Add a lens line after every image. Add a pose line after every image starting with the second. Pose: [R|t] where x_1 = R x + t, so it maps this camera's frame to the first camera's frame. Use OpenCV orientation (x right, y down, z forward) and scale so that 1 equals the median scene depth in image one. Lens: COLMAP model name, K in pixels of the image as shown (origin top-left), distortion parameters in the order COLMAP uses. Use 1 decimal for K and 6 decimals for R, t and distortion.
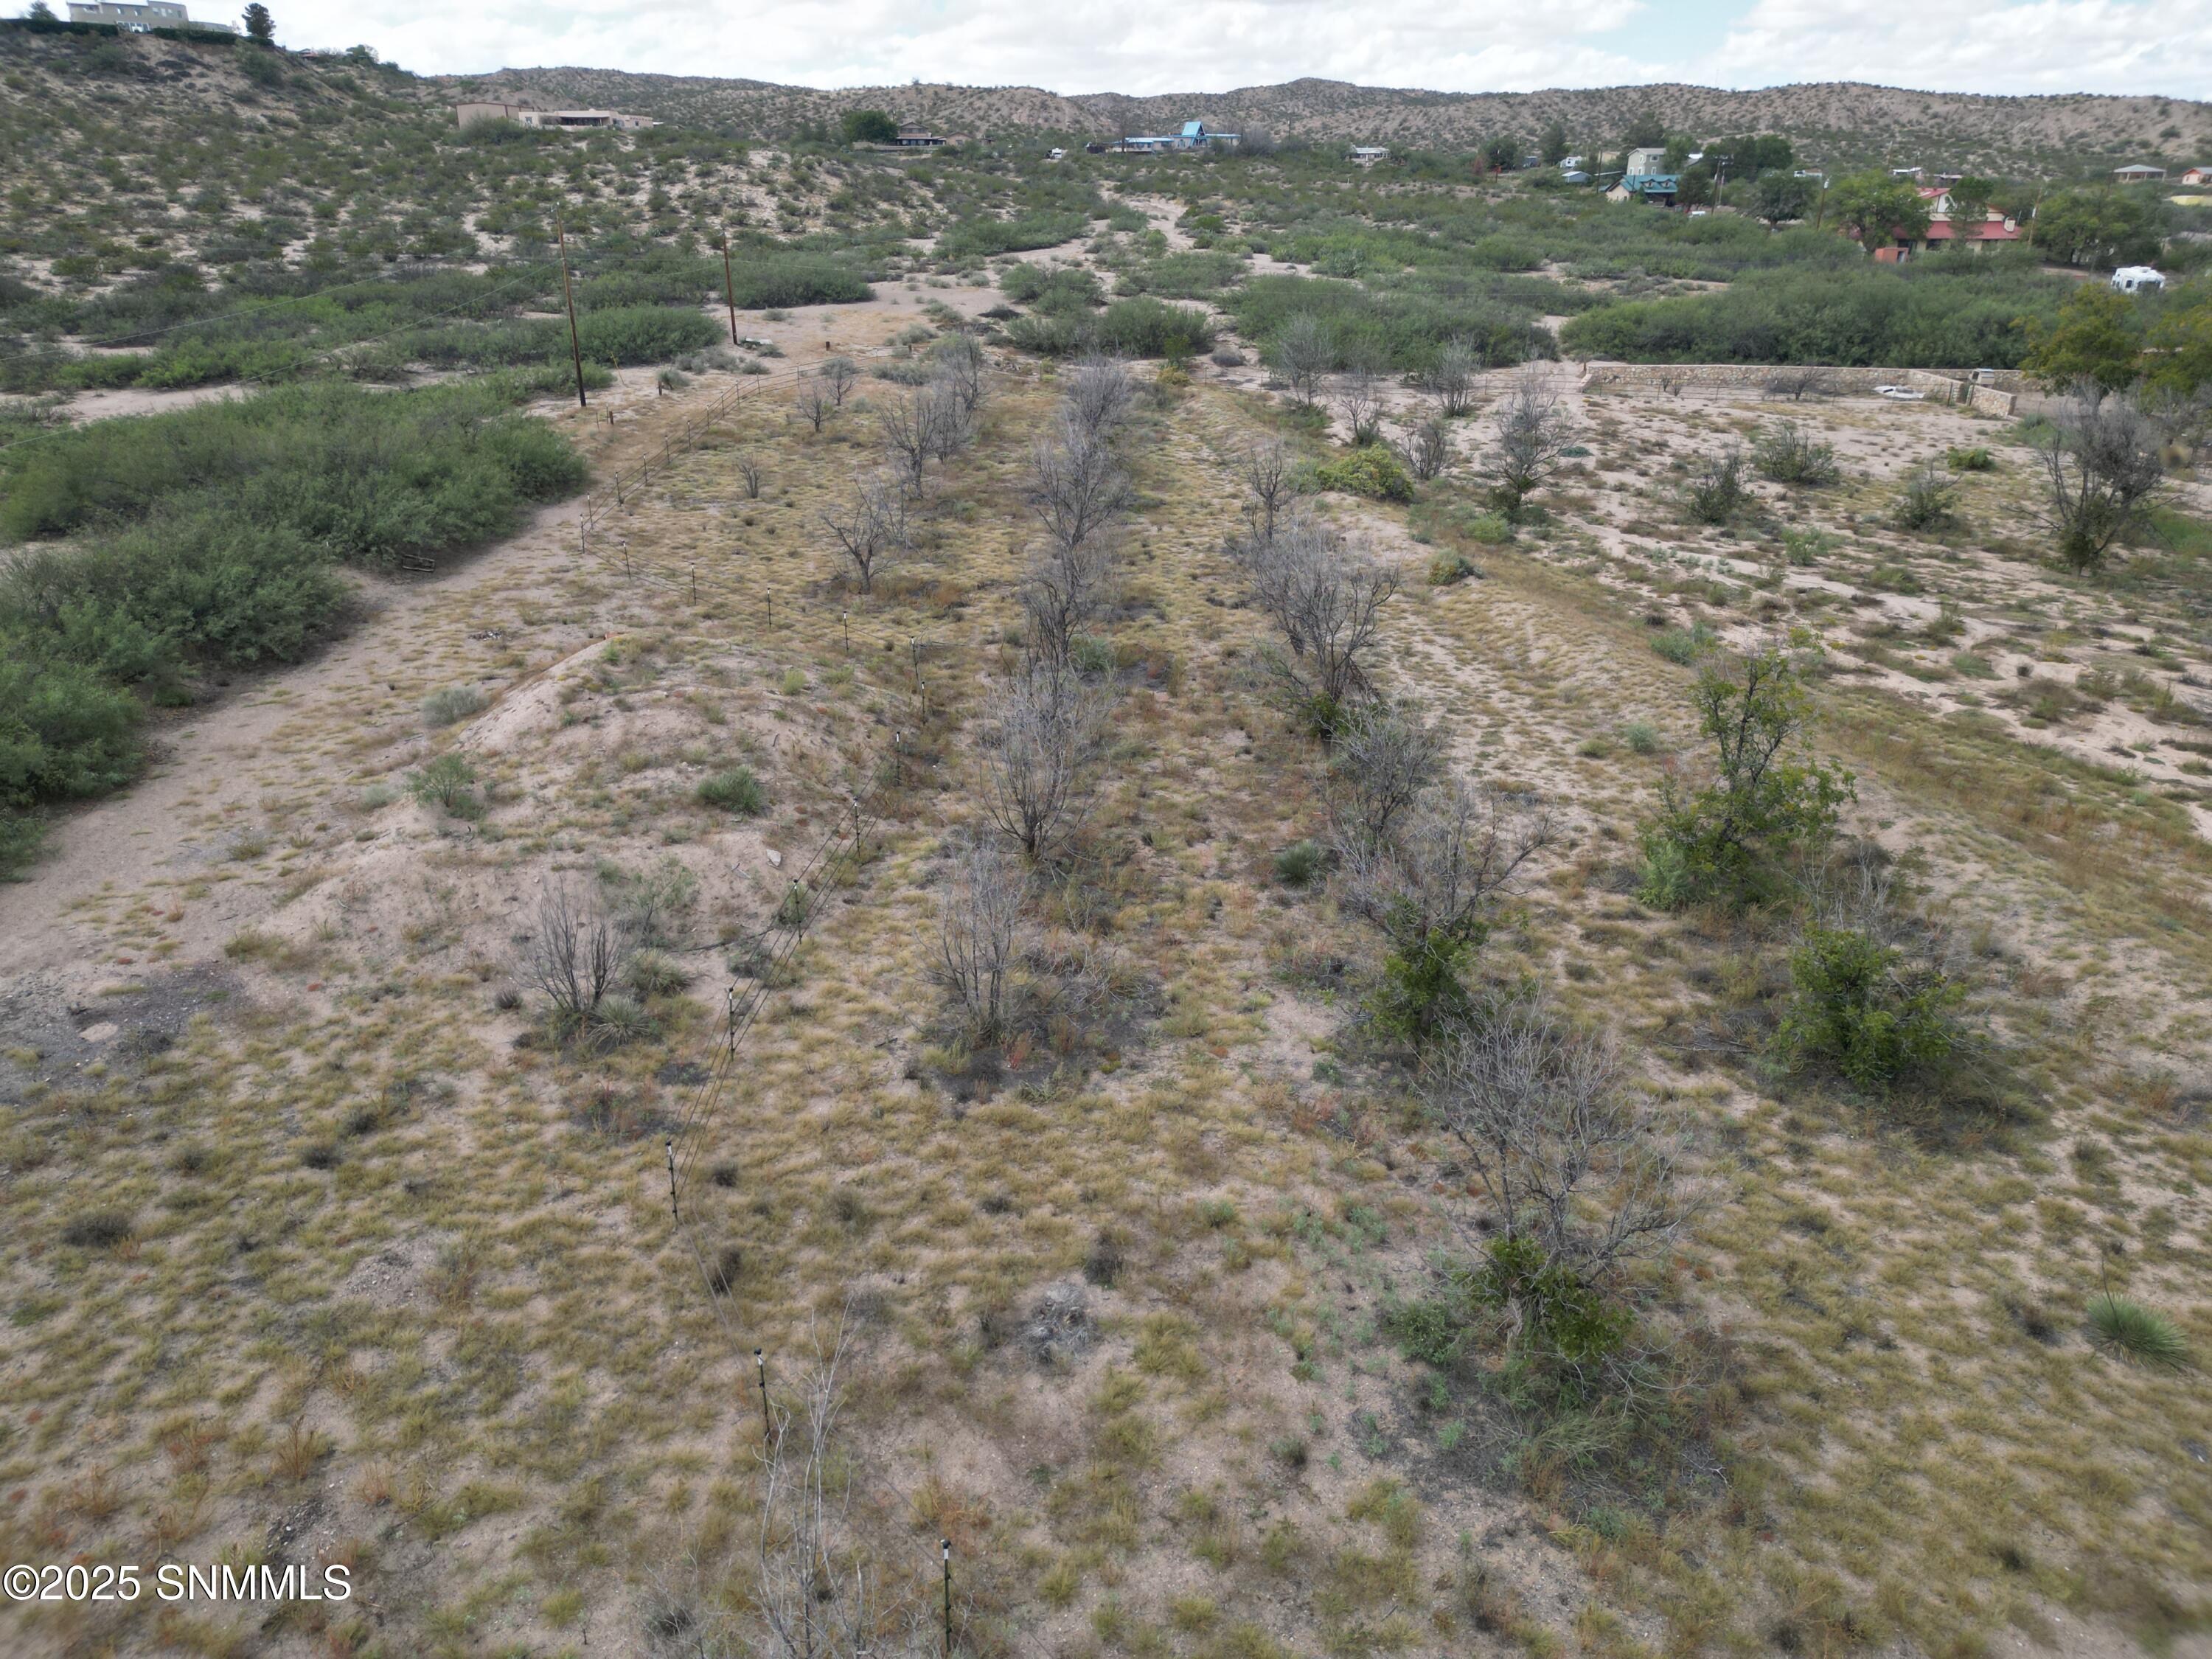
lens RADIAL K [[1545.9, 0, 1102.5], [0, 1545.9, 824.6], [0, 0, 1]] dist [0.075004, -0.079432]
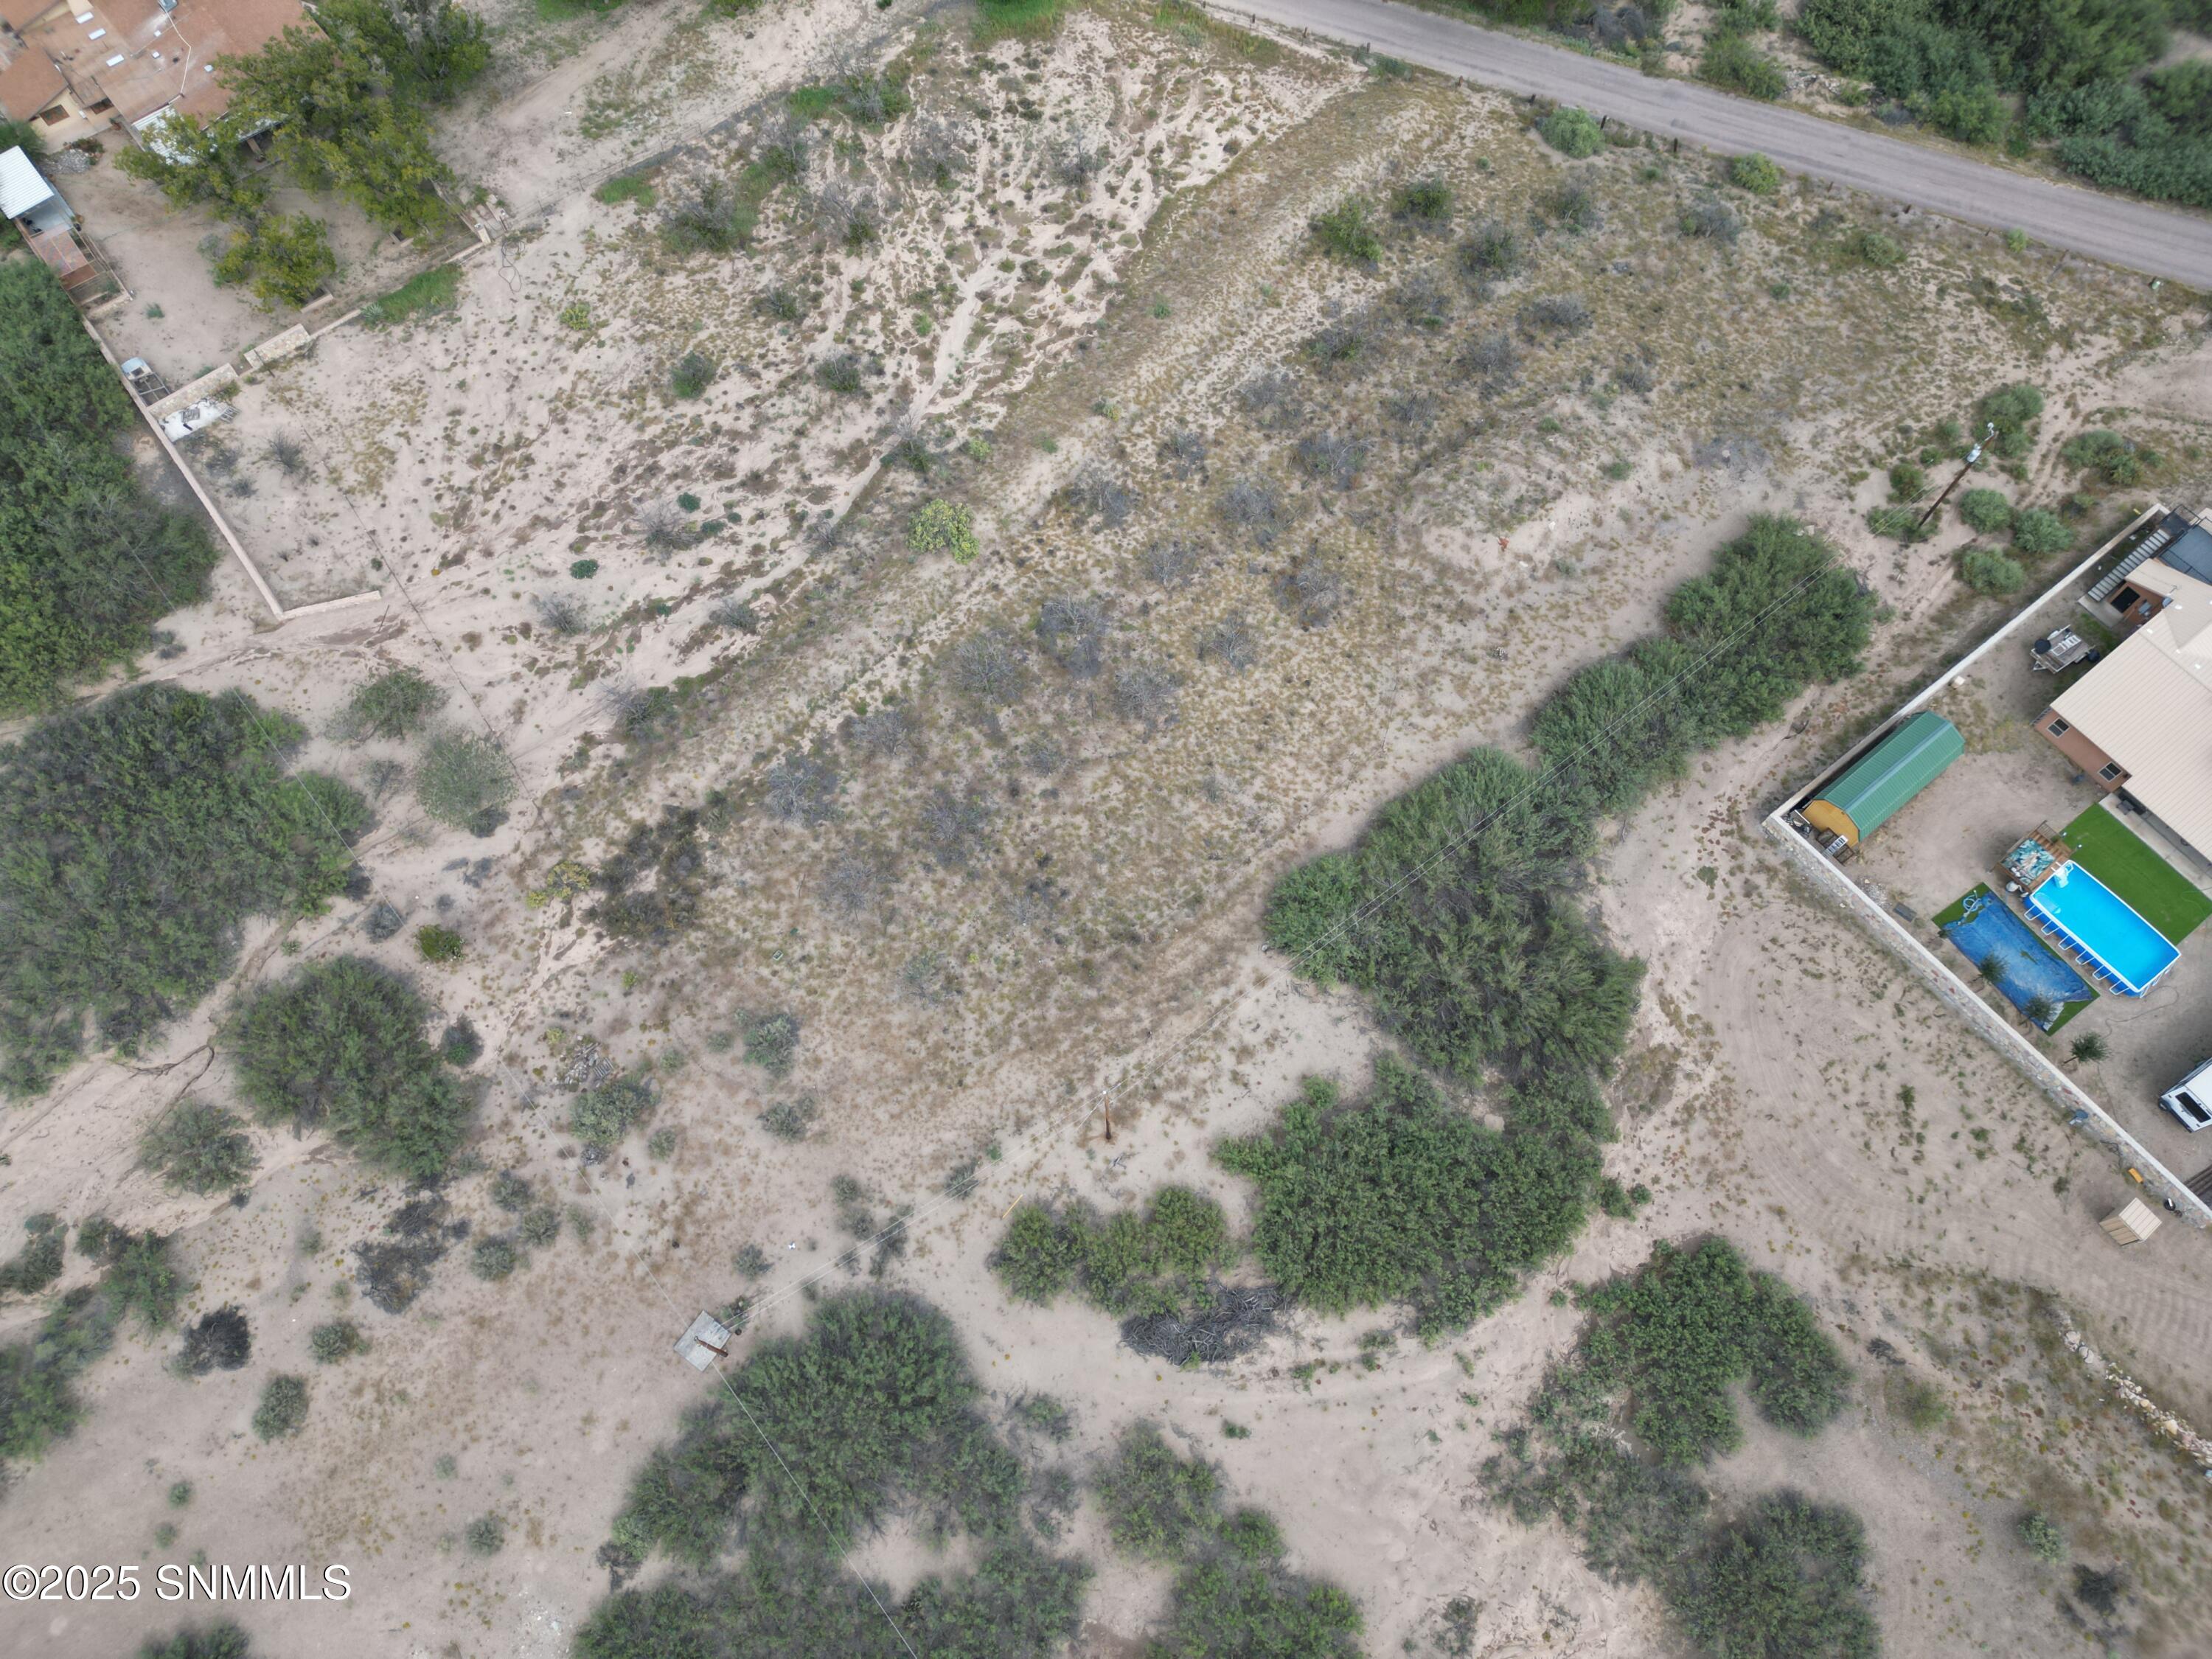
lens RADIAL K [[1553.9, 0, 1100.7], [0, 1553.9, 823.2], [0, 0, 1]] dist [0.065447, -0.072717]
pose [[-0.623717, -0.707414, 0.332478, -0.981568], [0.304845, 0.171524, 0.936829, -2.371663], [-0.719754, 0.685671, 0.108669, 1.410237]]
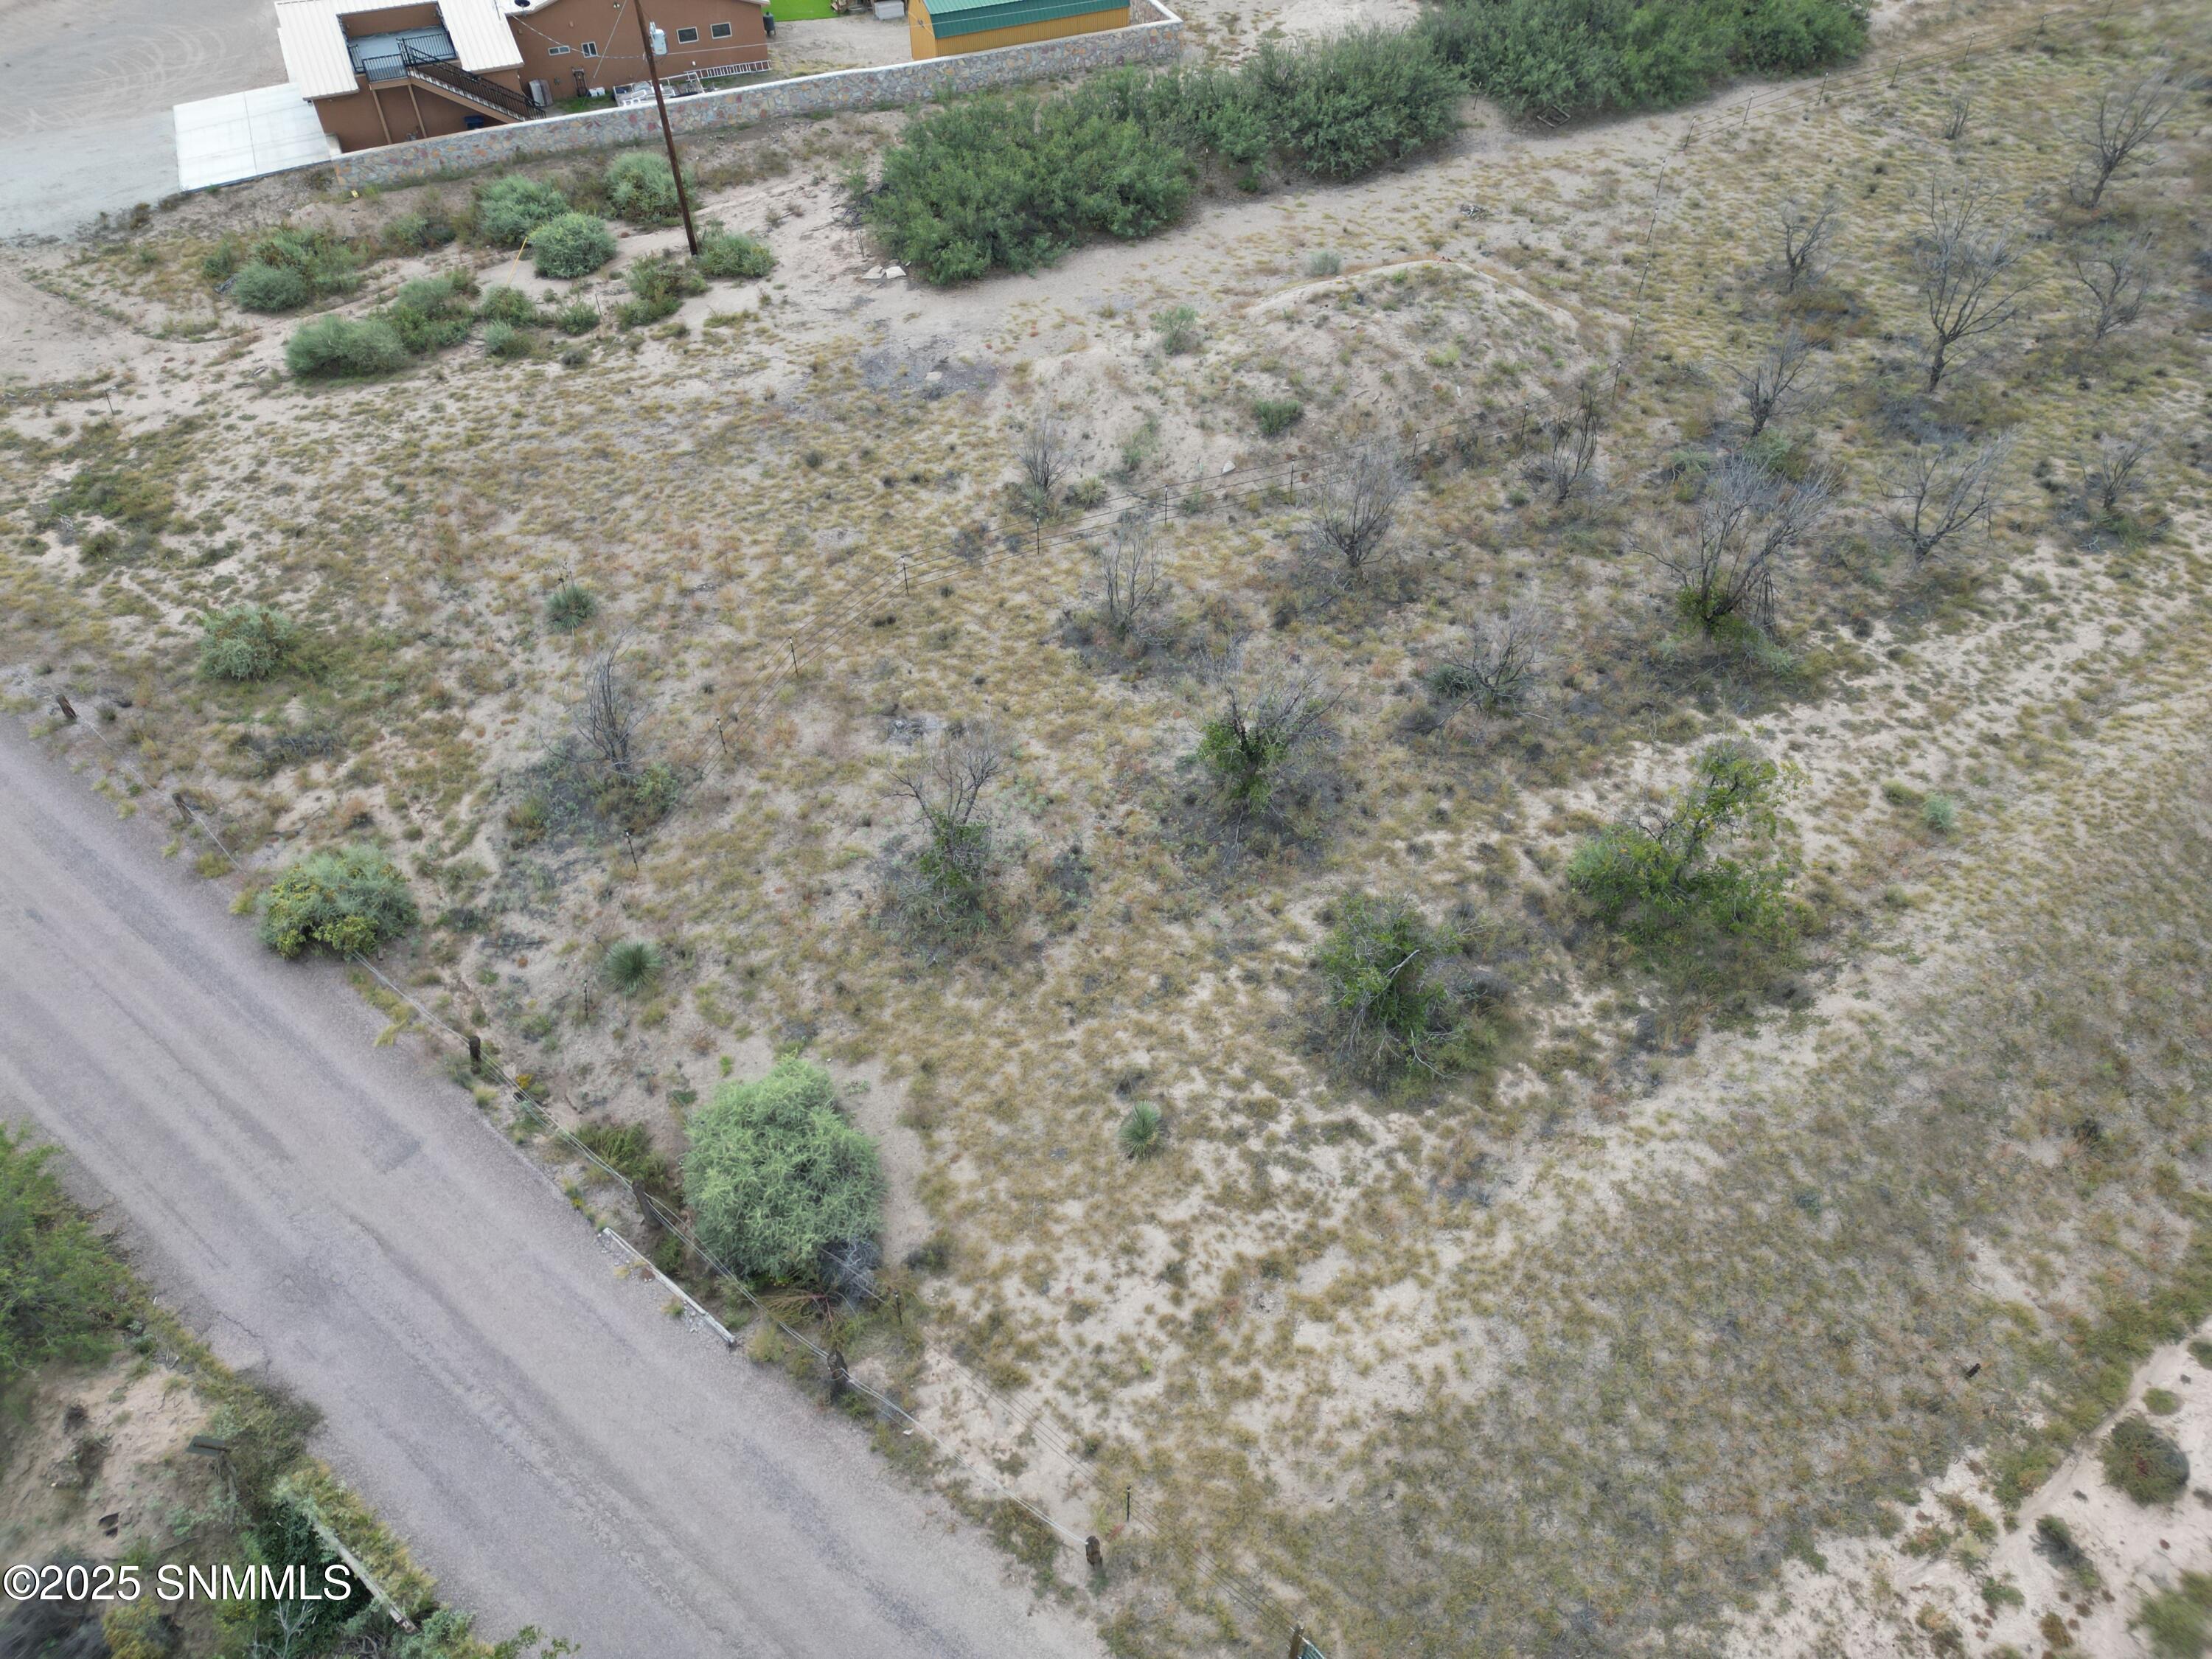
lens RADIAL K [[1545.9, 0, 1102.5], [0, 1545.9, 824.6], [0, 0, 1]] dist [0.075004, -0.079432]
pose [[0.422777, 0.644535, -0.637051, 0.668051], [-0.340381, 0.764435, 0.547522, -0.360394], [0.839881, -0.014640, 0.542573, 0.044031]]
